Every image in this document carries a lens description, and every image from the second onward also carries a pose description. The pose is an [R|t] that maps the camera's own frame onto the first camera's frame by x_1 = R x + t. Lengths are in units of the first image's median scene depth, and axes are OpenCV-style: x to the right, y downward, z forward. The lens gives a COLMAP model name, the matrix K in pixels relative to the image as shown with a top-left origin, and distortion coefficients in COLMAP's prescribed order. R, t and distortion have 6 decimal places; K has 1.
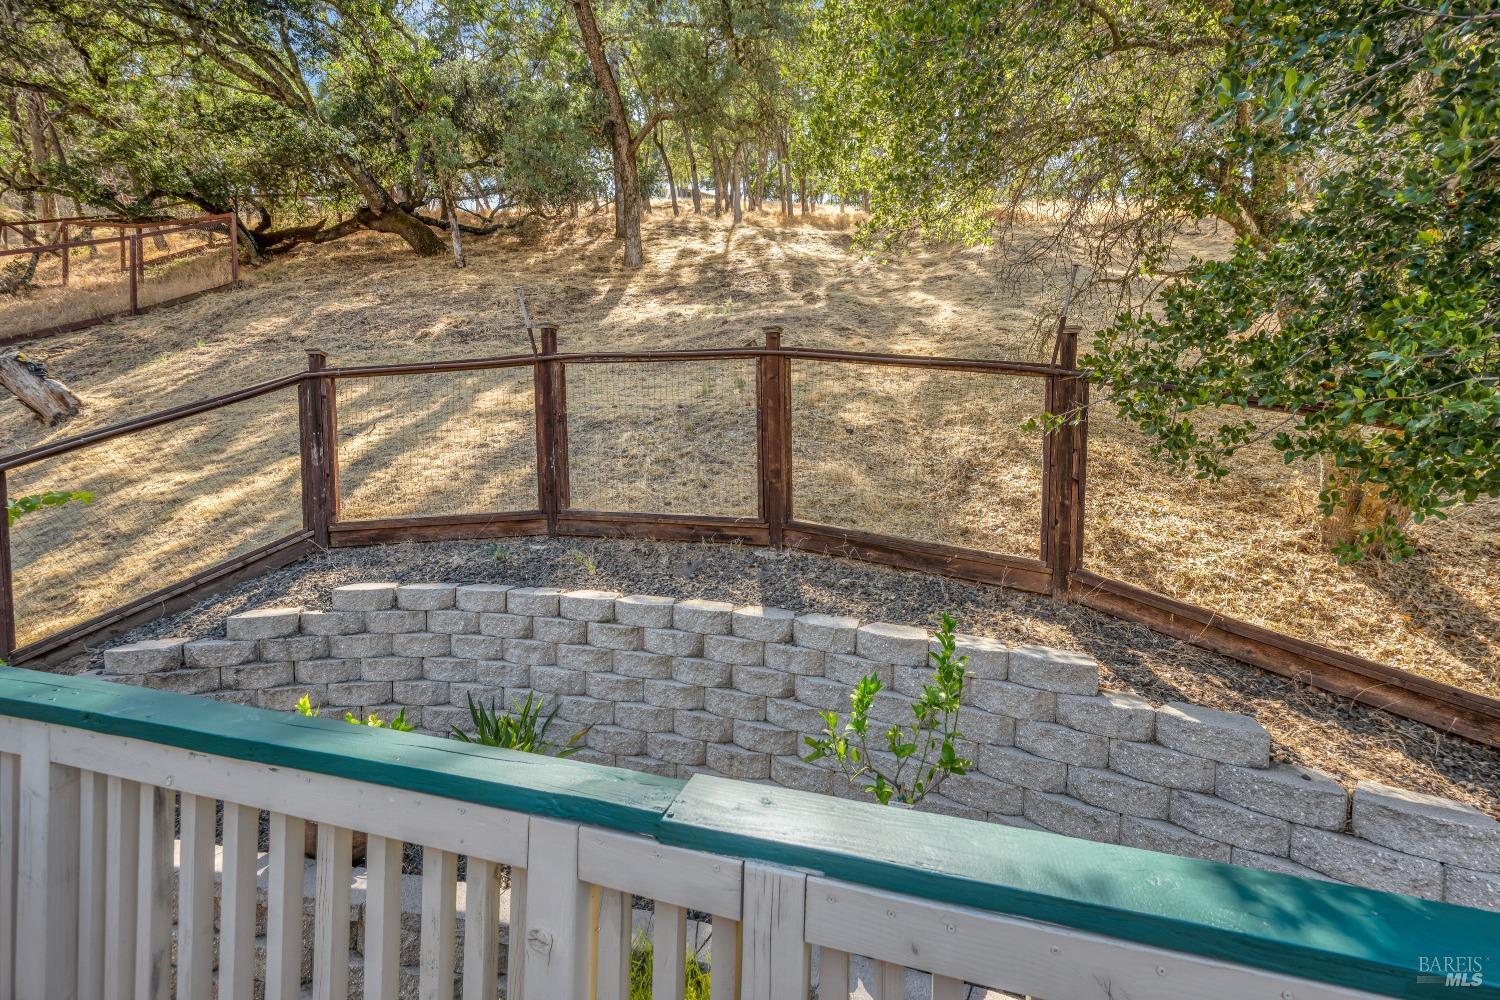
lens RADIAL K [[592.4, 0, 735.1], [0, 592.4, 495.5], [0, 0, 1]] dist [0.001709, -0.000843]
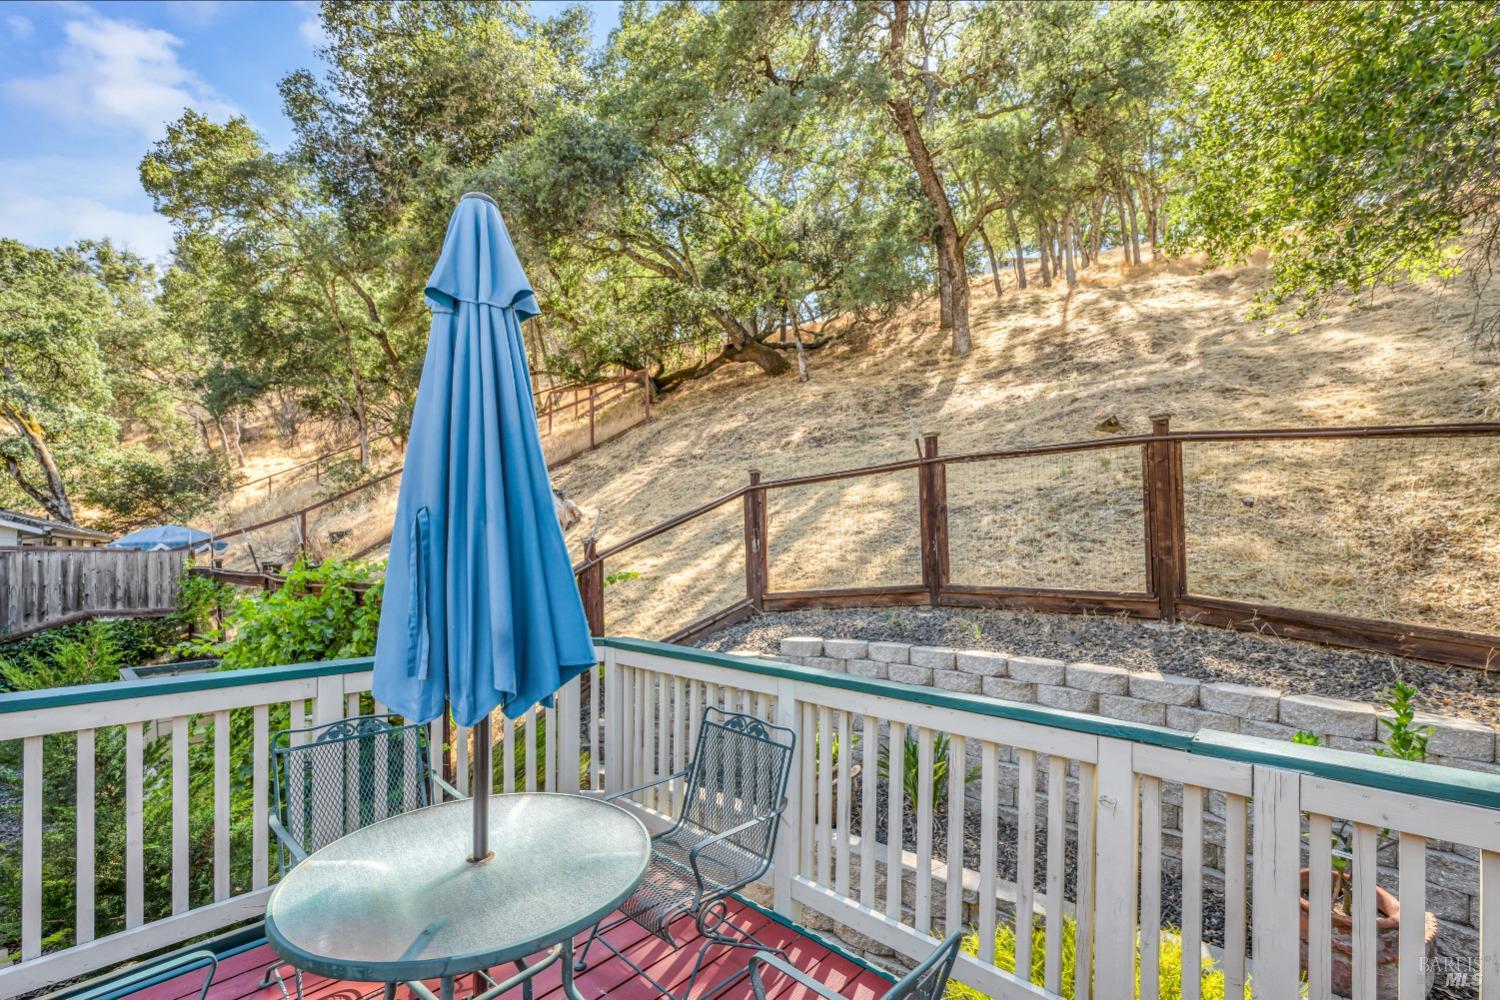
lens RADIAL K [[592.4, 0, 729.1], [0, 592.4, 556.1], [0, 0, 1]] dist [0.001709, -0.000843]
pose [[0.878219, -0.019133, -0.477877, -0.066689], [0.004418, 0.999481, -0.031897, 0.001926], [0.478239, 0.025901, 0.877848, -0.181537]]
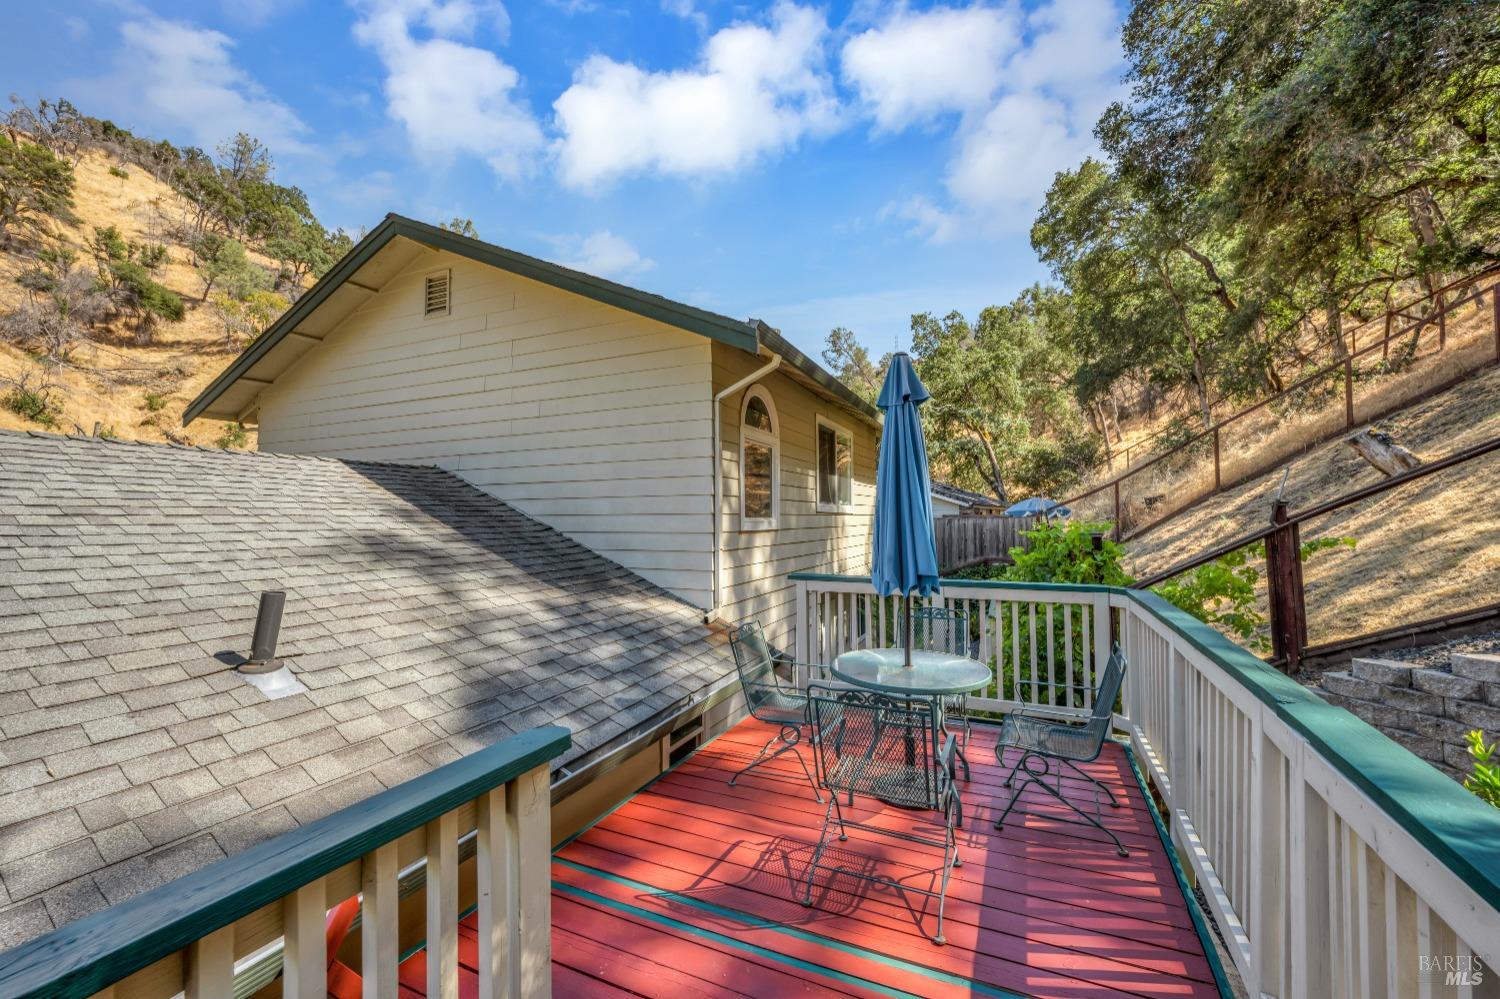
lens RADIAL K [[592.4, 0, 762.7], [0, 592.4, 506.3], [0, 0, 1]] dist [0.001709, -0.000843]
pose [[-0.176177, -0.044756, -0.983341, 0.284827], [-0.024252, 0.998860, -0.041117, 0.005650], [0.984060, 0.016604, -0.177061, -0.039108]]
